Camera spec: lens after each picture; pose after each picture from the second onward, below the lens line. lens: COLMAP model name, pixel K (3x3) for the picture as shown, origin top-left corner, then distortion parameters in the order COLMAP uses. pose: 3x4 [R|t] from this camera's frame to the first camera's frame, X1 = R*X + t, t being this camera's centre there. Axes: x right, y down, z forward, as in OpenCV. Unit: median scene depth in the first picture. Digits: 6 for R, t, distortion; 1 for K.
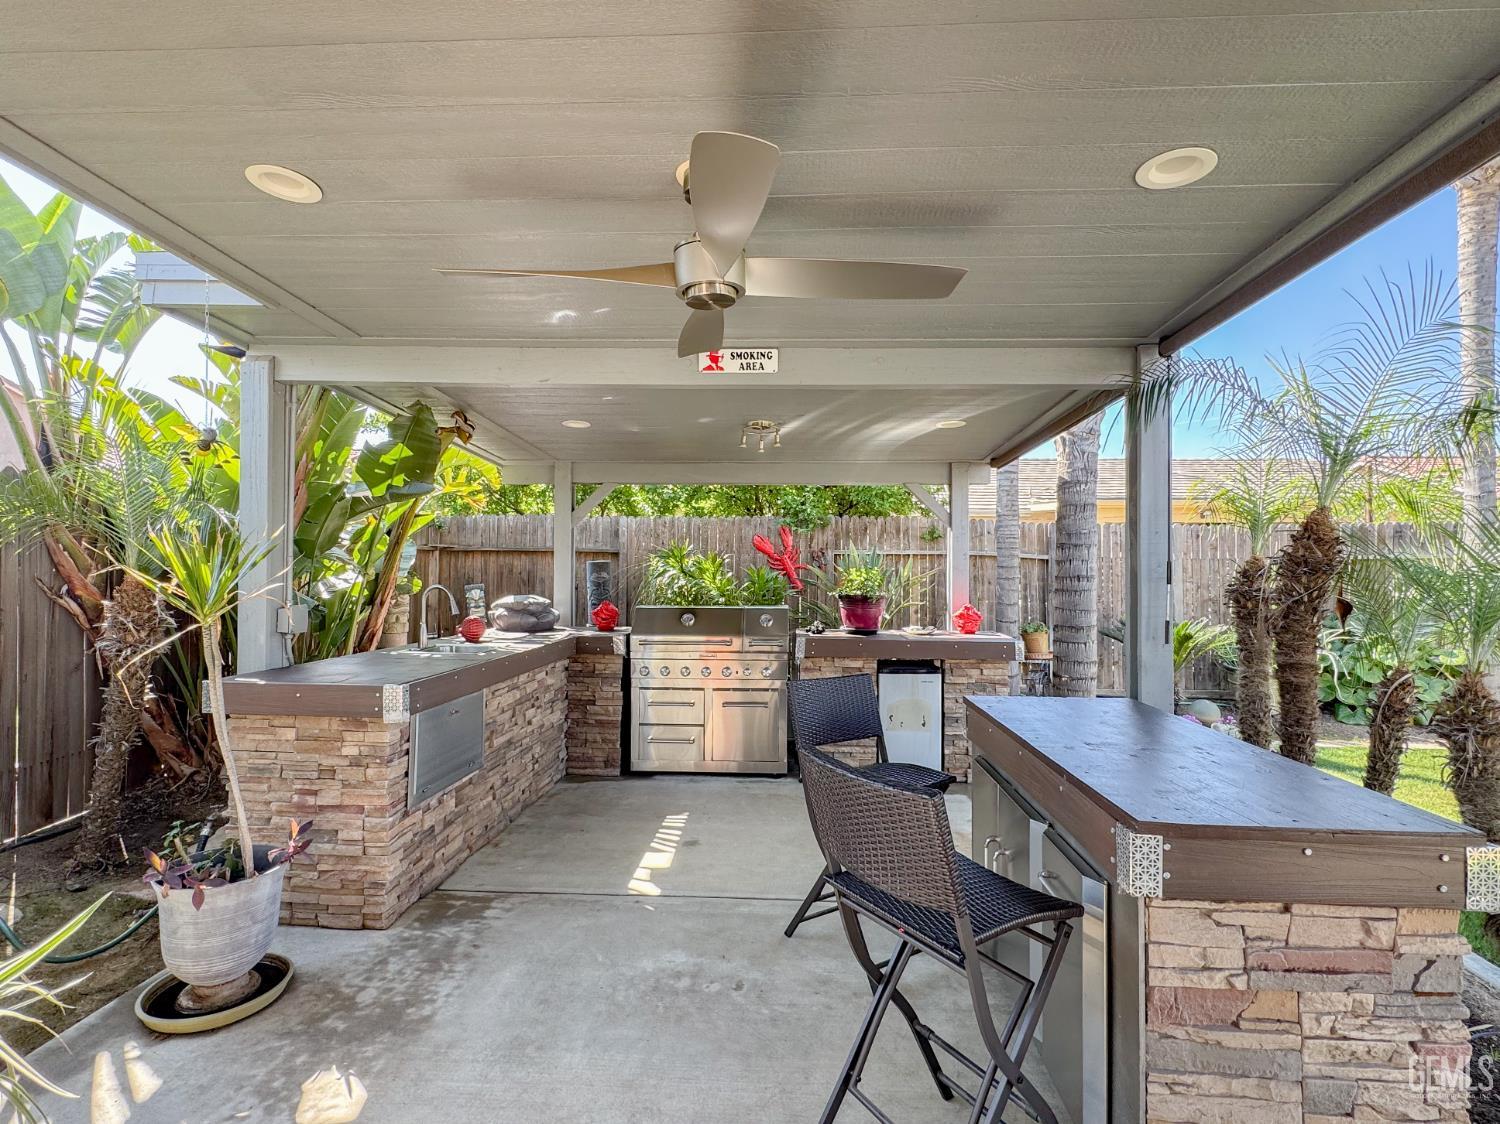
lens RADIAL K [[730.4, 0, 742.6], [0, 730.4, 562.4], [0, 0, 1]] dist [-0.003682, -0.000133]
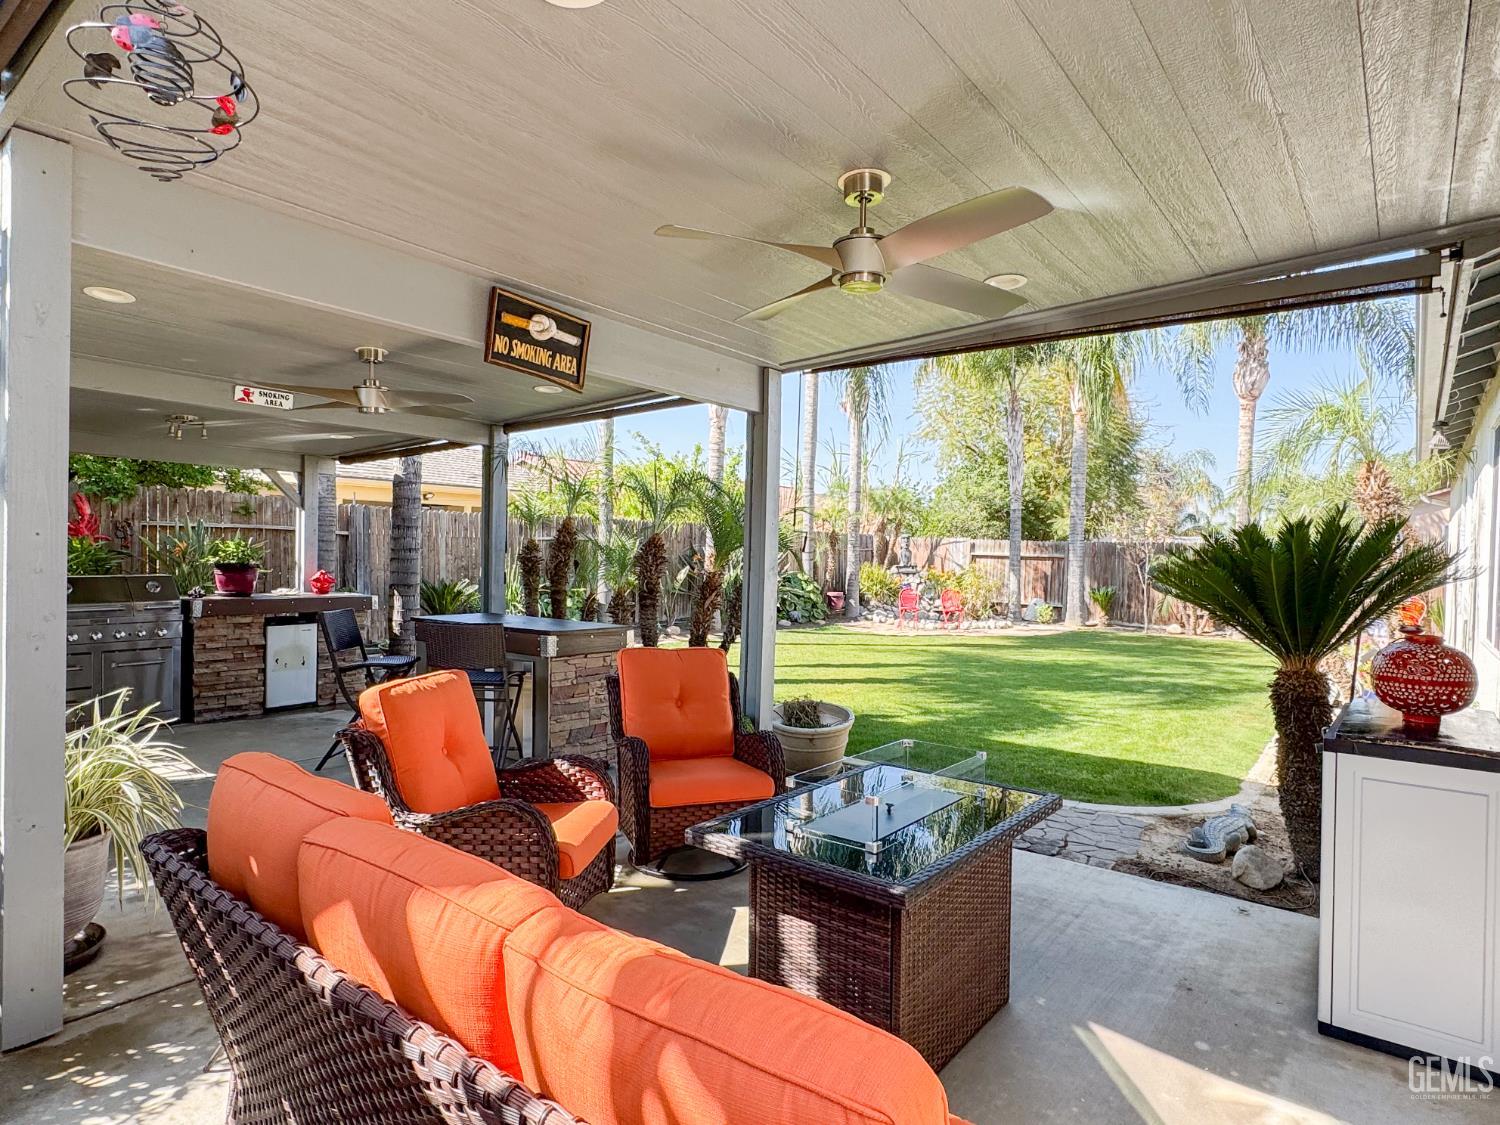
lens RADIAL K [[859.3, 0, 750.0], [0, 859.3, 560.1], [0, 0, 1]] dist [-0.001919, -0.000757]
pose [[0.569192, -0.001442, 0.822203, -0.612505], [-0.021812, 0.999620, 0.016854, -0.001748], [-0.821915, -0.027527, 0.568944, -0.553742]]
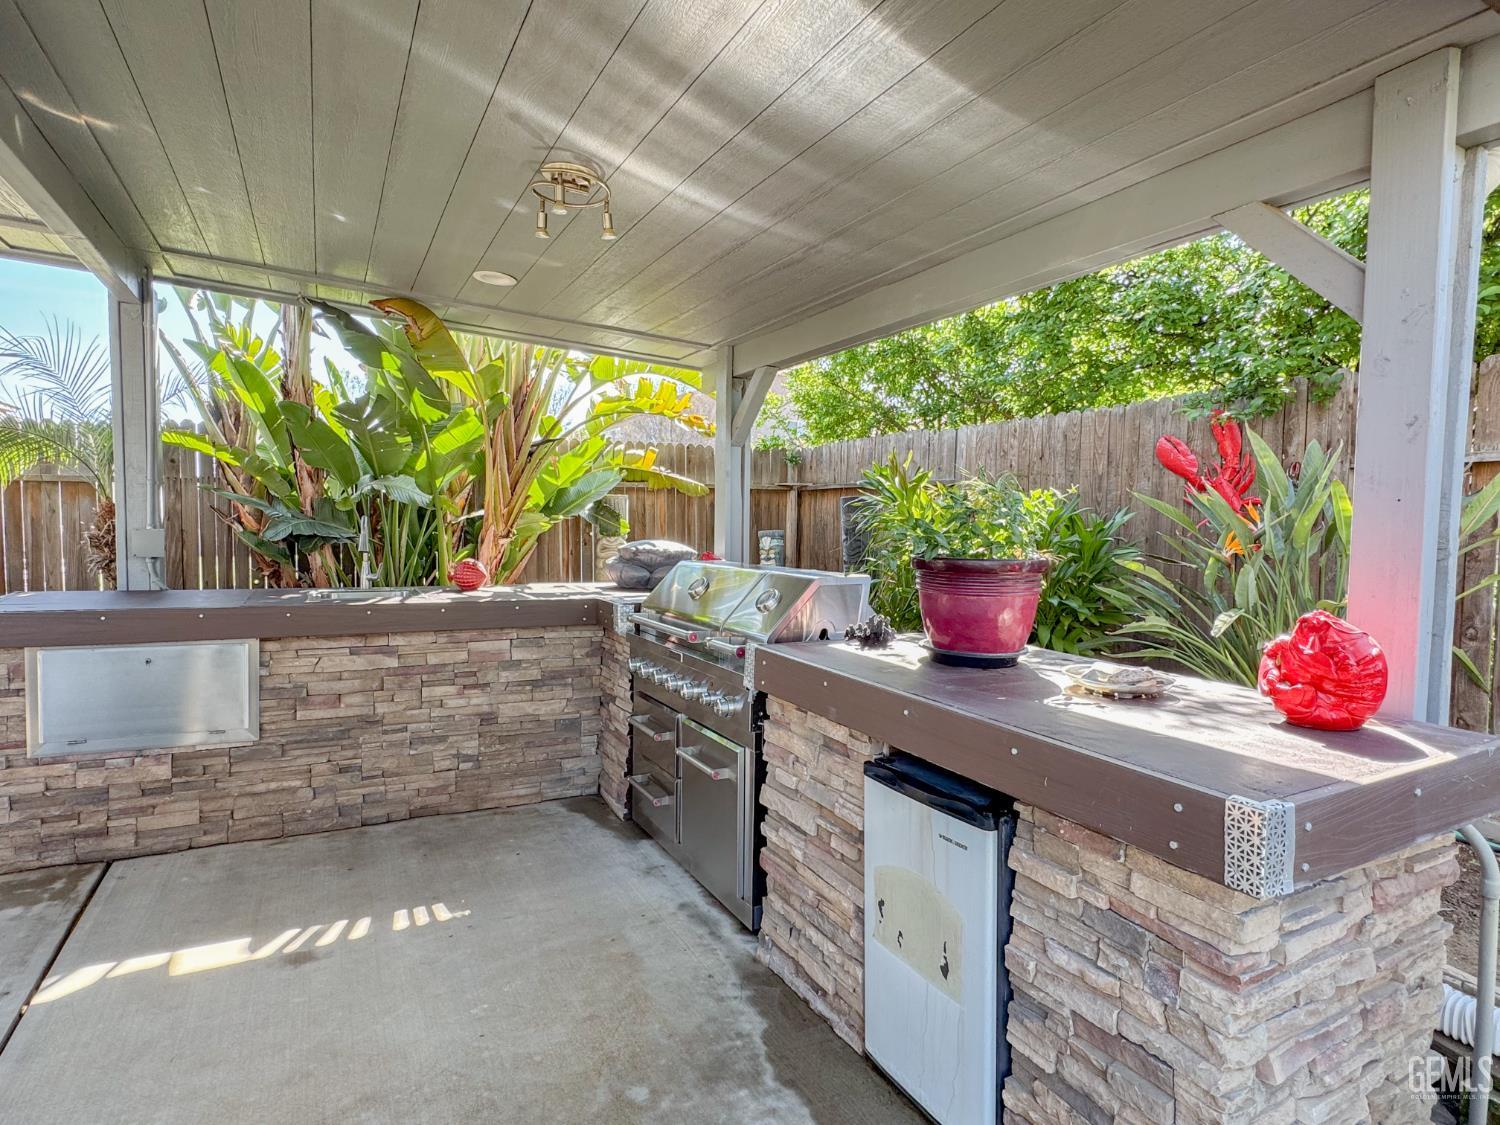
lens RADIAL K [[790.1, 0, 759.3], [0, 790.1, 565.6], [0, 0, 1]] dist [0.000843, 0.000080]
pose [[0.524143, 0.049088, -0.850214, 0.551913], [-0.002161, 0.998411, 0.056313, 0.031783], [0.851627, -0.027679, 0.523416, 0.857644]]
